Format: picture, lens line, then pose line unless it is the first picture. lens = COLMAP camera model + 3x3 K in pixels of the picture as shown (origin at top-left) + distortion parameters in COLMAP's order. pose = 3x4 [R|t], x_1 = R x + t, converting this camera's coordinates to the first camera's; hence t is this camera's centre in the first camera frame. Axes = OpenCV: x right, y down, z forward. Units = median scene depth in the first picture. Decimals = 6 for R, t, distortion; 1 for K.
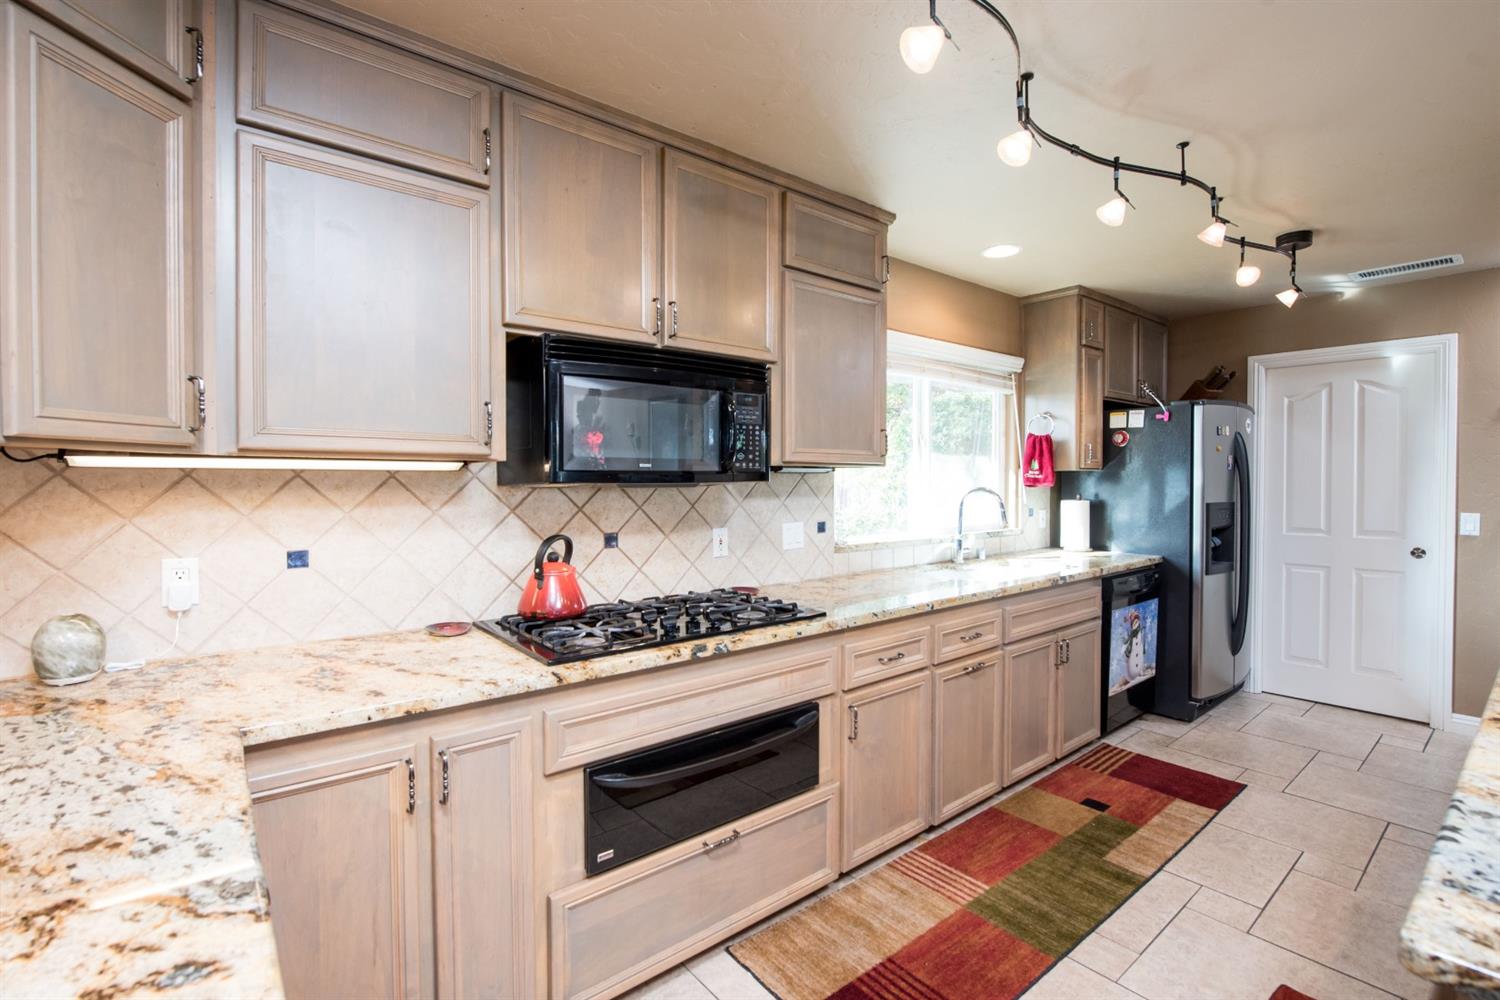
lens RADIAL K [[673.3, 0, 748.2], [0, 673.3, 492.8], [0, 0, 1]] dist [-0.008801, 0.000072]
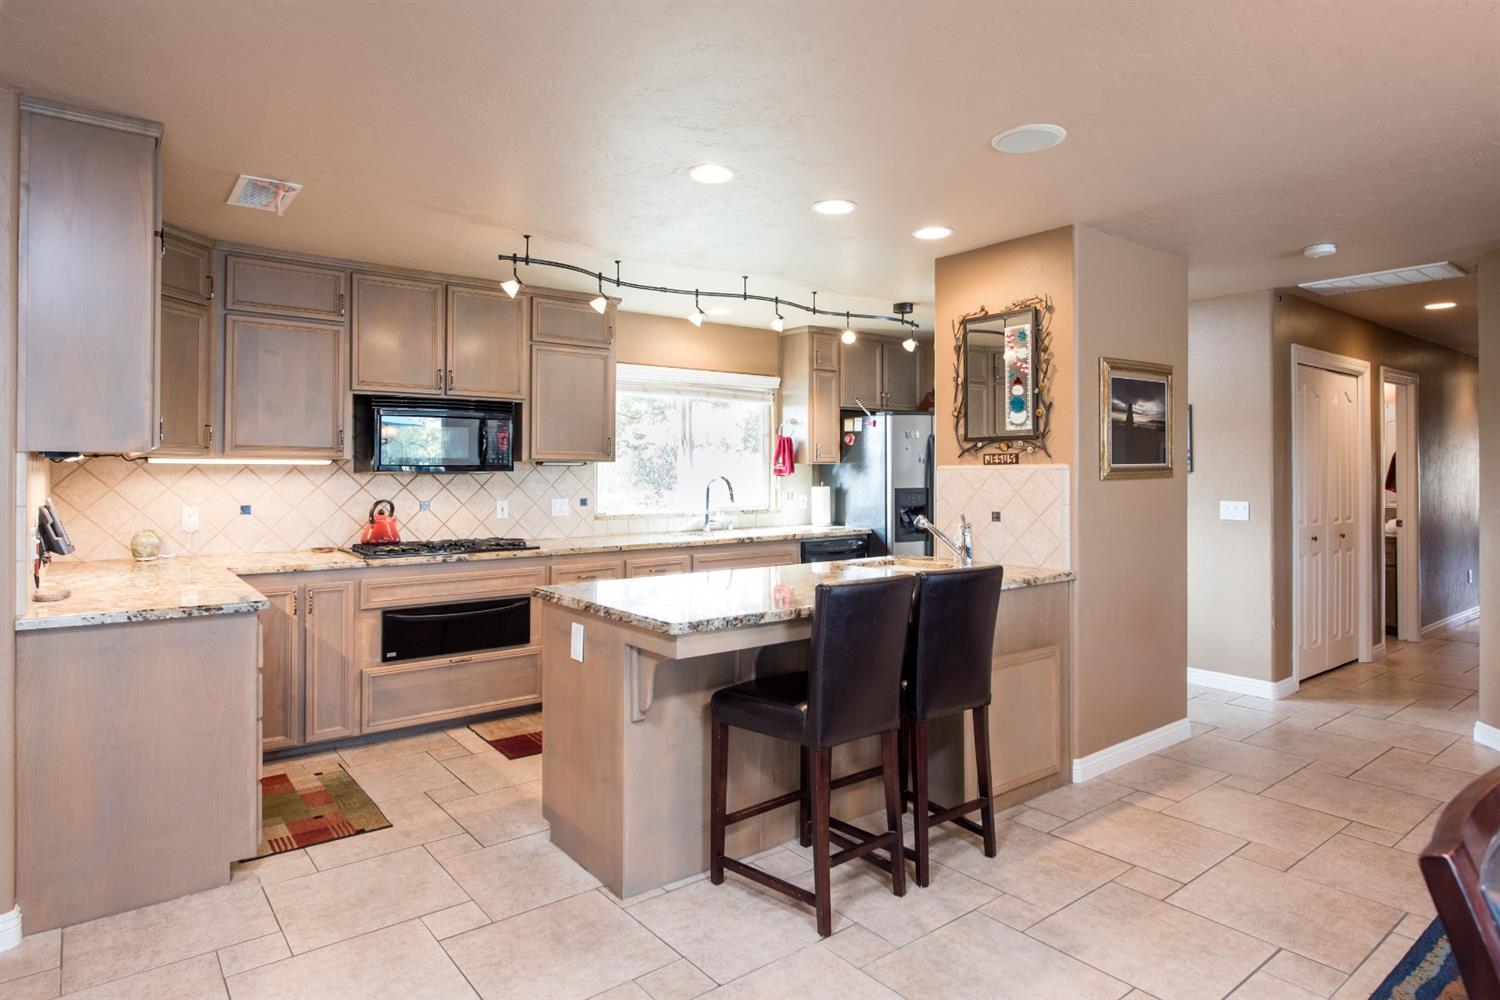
lens RADIAL K [[853.6, 0, 729.5], [0, 853.6, 464.8], [0, 0, 1]] dist [0.005617, 0.000621]
pose [[0.998885, 0.002947, -0.047111, 0.585376], [-0.004178, 0.999652, -0.026053, 0.018520], [0.047018, 0.026221, 0.998550, -0.976758]]
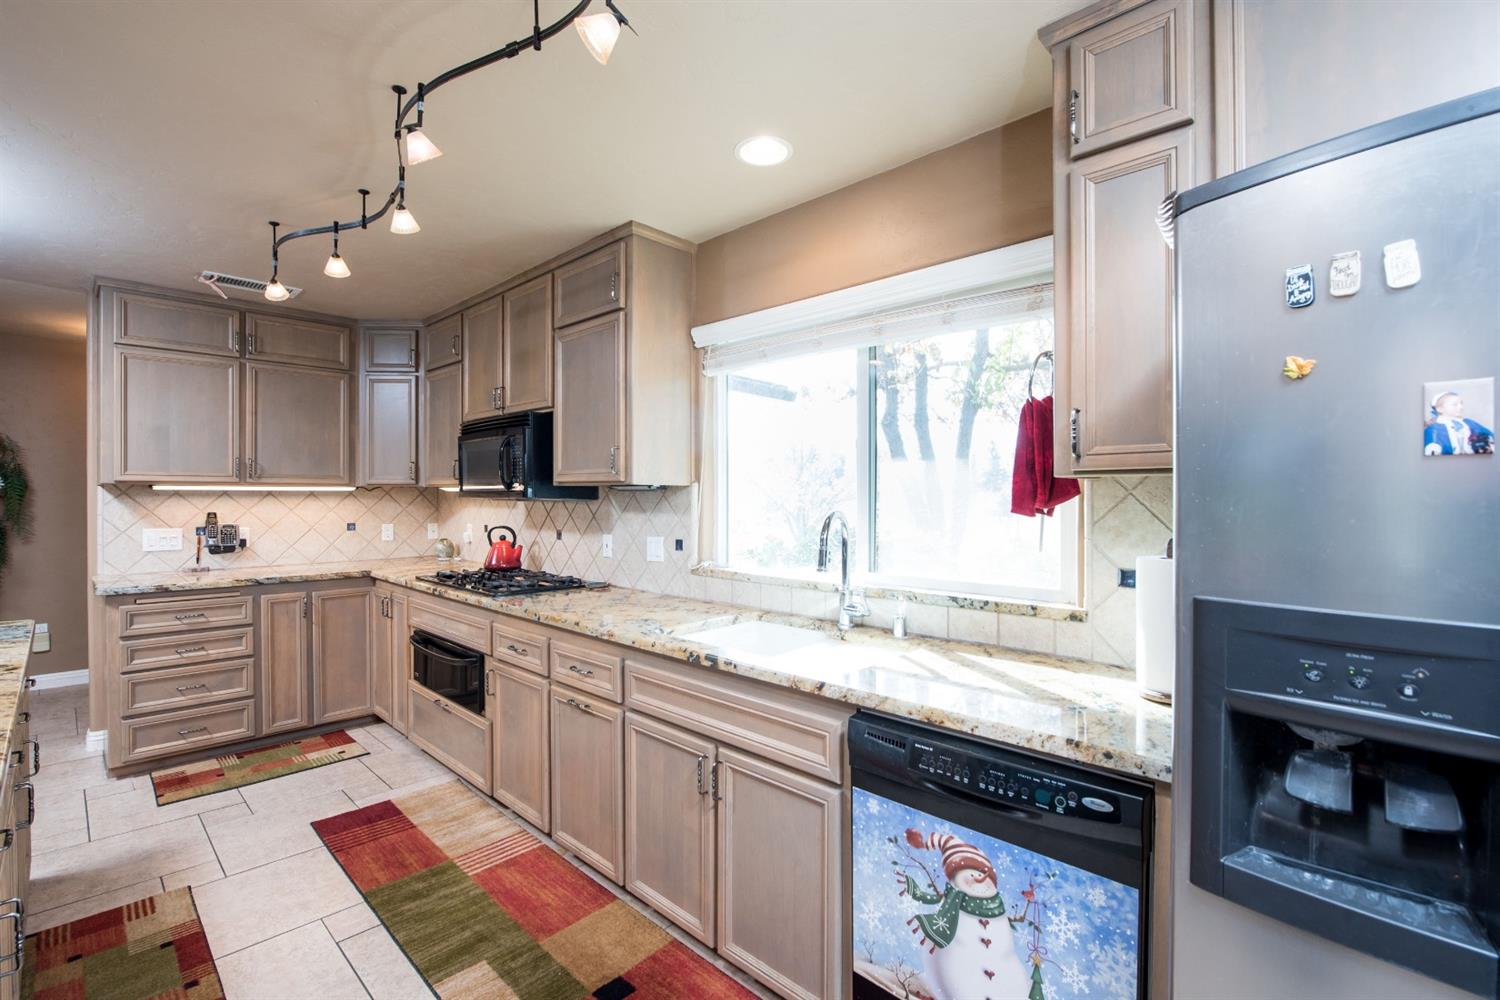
lens RADIAL K [[673.3, 0, 716.6], [0, 673.3, 497.5], [0, 0, 1]] dist [-0.008801, 0.000072]
pose [[0.102511, 0.006649, -0.994710, 1.242269], [-0.023842, 0.999707, 0.004225, -0.026929], [0.994446, 0.023283, 0.102639, 1.076834]]
